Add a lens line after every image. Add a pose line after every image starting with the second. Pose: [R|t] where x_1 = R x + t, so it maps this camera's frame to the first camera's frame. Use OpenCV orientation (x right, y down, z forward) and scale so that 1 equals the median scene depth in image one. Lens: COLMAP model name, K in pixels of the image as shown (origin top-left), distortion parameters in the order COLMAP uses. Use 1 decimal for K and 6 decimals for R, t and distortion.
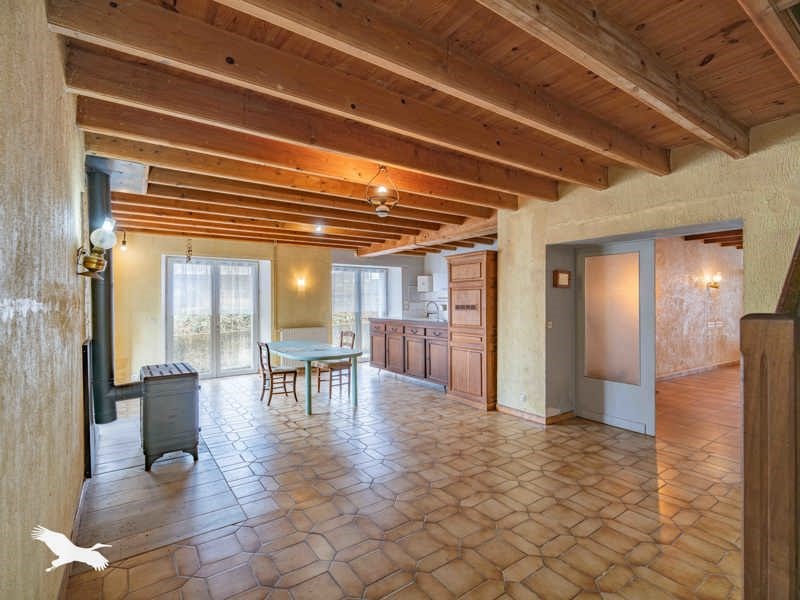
lens RADIAL K [[387.9, 0, 401.1], [0, 387.9, 300.1], [0, 0, 1]] dist [0.001858, 0.000090]
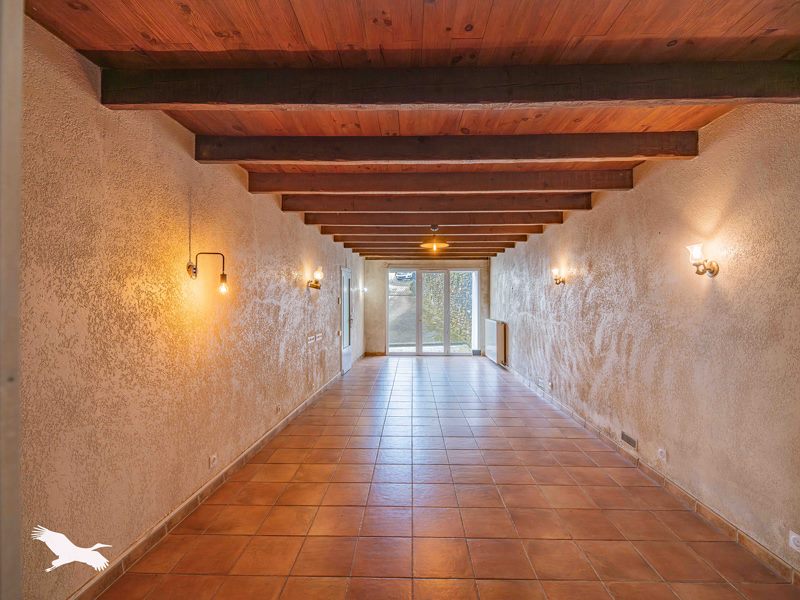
lens RADIAL K [[387.9, 0, 401.7], [0, 387.9, 297.2], [0, 0, 1]] dist [0.001858, 0.000090]
pose [[0.585353, 0.003733, 0.810770, 0.328826], [-0.003181, 0.999992, -0.002308, -0.014462], [-0.810772, -0.001228, 0.585360, 0.463966]]
